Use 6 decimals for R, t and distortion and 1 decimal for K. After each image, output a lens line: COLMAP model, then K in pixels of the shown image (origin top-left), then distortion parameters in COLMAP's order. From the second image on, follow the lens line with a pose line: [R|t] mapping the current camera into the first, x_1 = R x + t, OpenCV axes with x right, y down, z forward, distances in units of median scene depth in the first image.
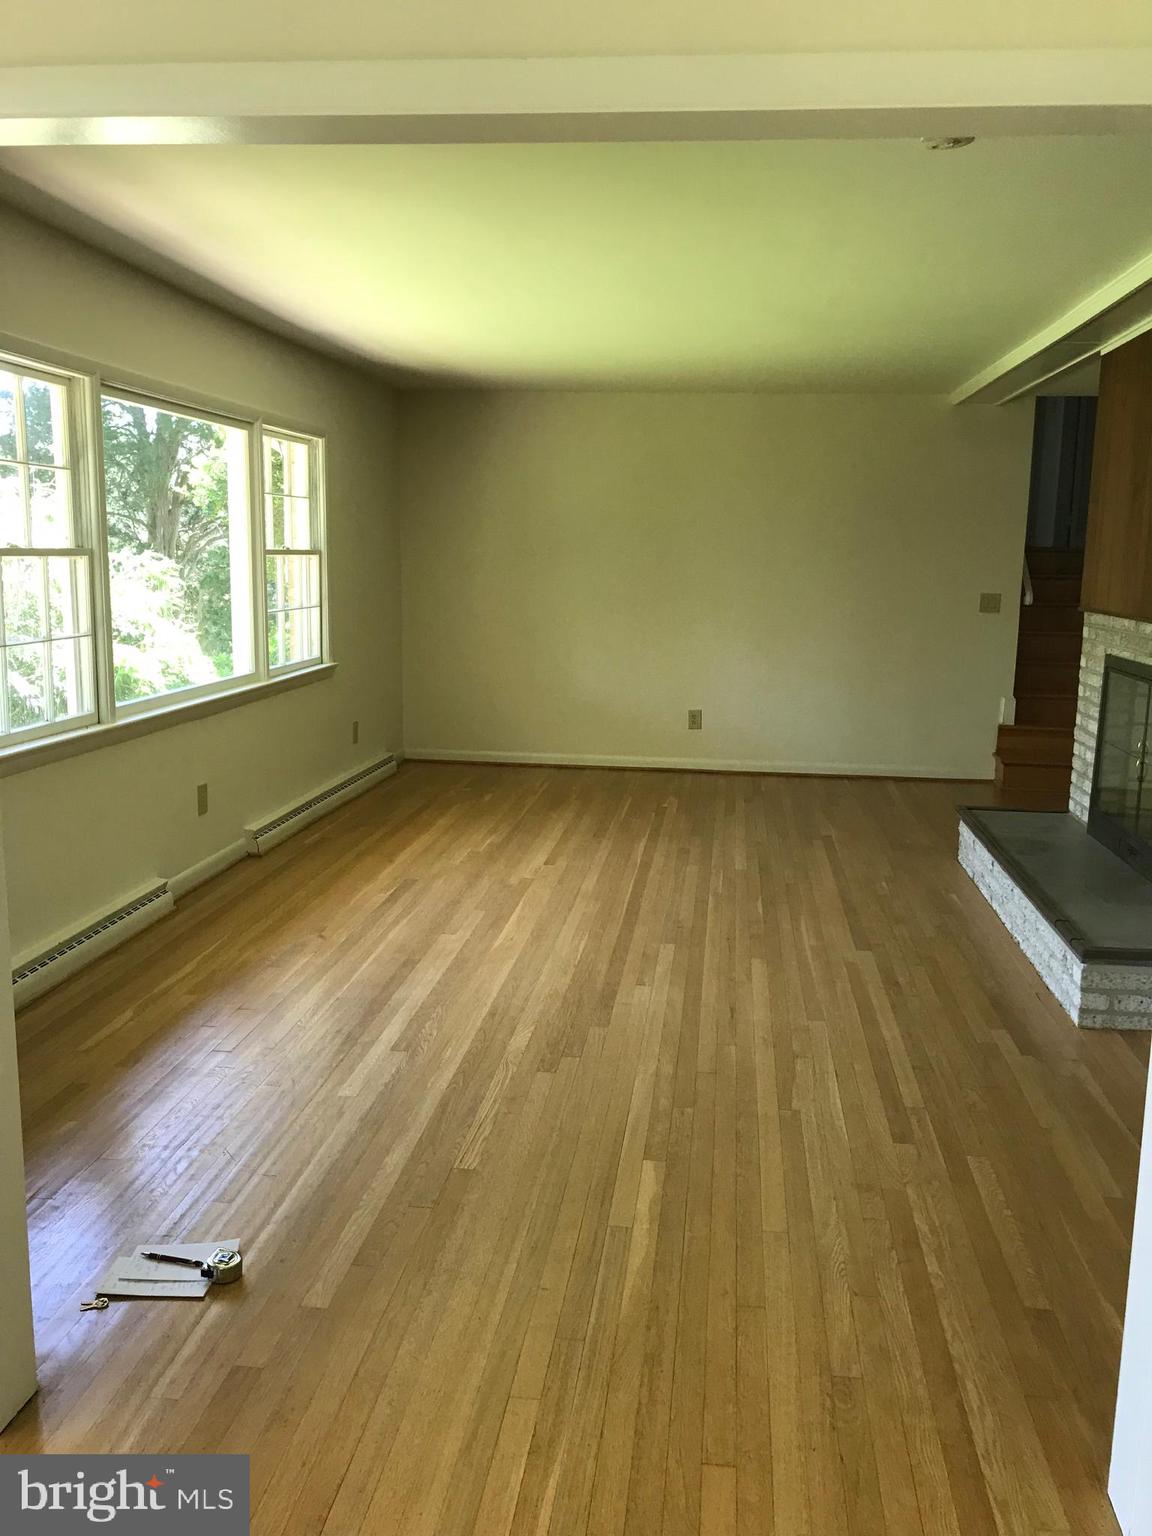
lens RADIAL K [[1261.2, 0, 580.7], [0, 1261.2, 755.0], [0, 0, 1]] dist [0.041652, -0.043112]
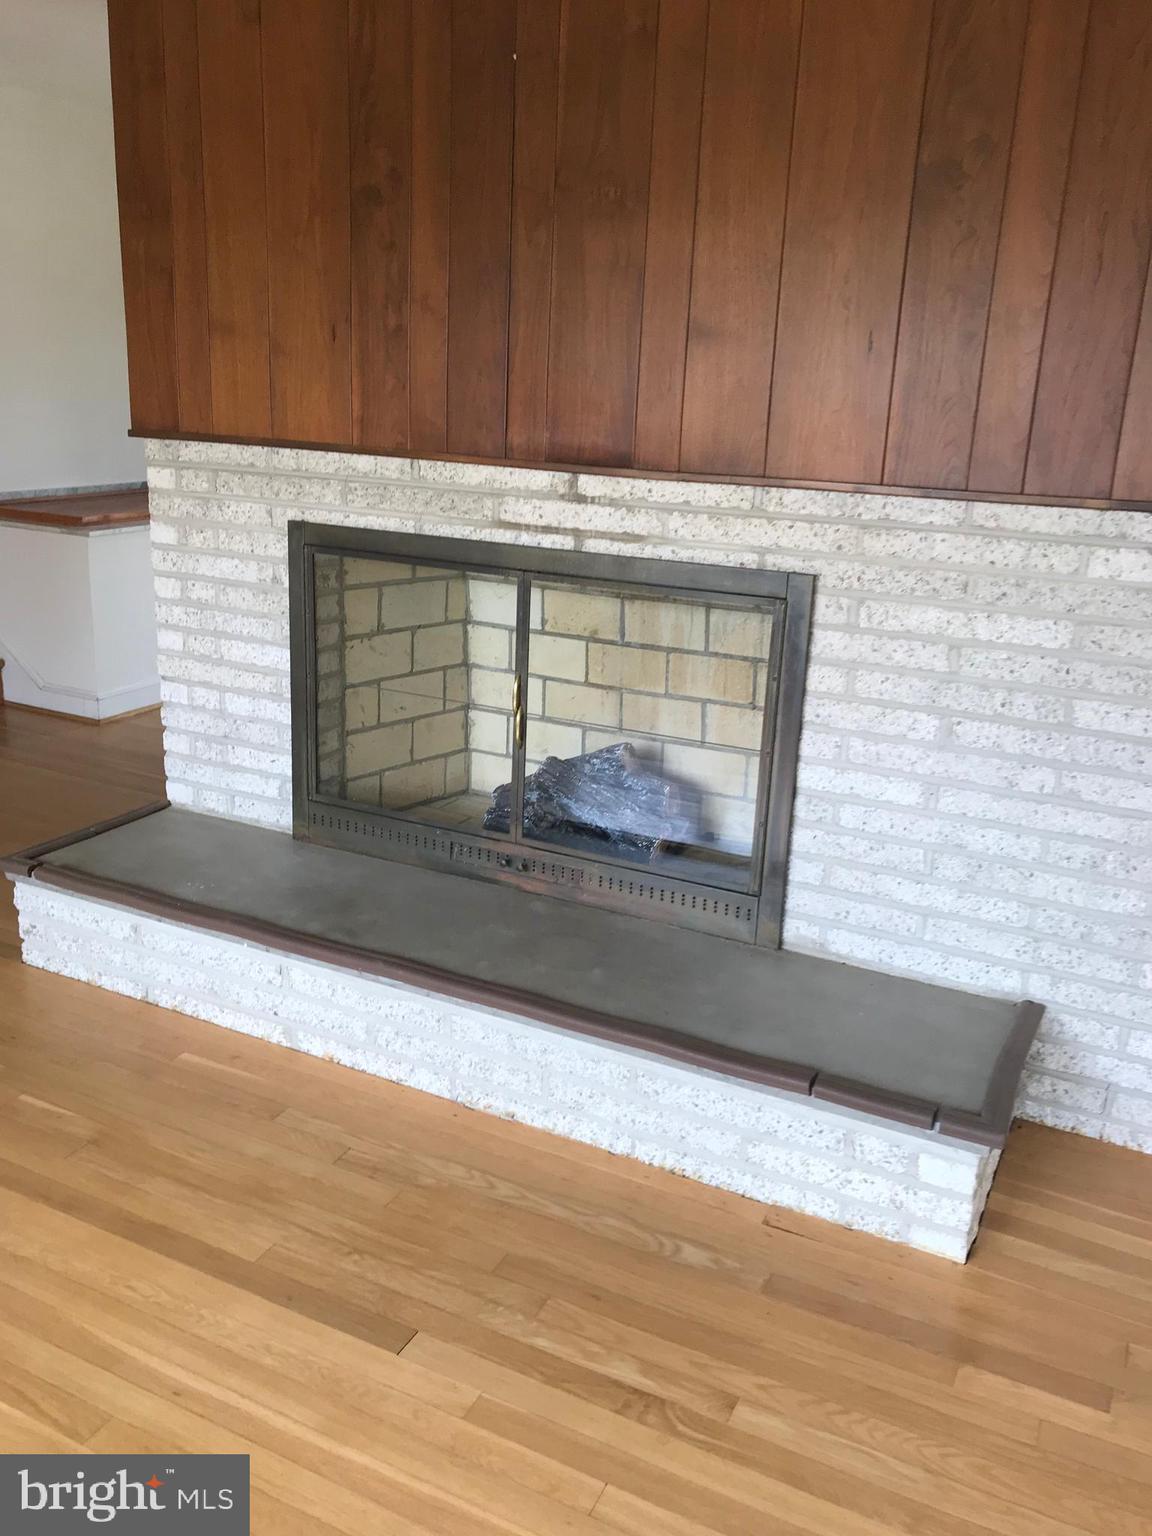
lens RADIAL K [[1261.2, 0, 569.7], [0, 1261.2, 766.3], [0, 0, 1]] dist [0.041652, -0.043112]
pose [[0.341868, -0.283093, 0.896094, -0.081315], [0.121887, 0.958850, 0.256418, -0.139890], [-0.931810, 0.021561, 0.362306, 0.940020]]
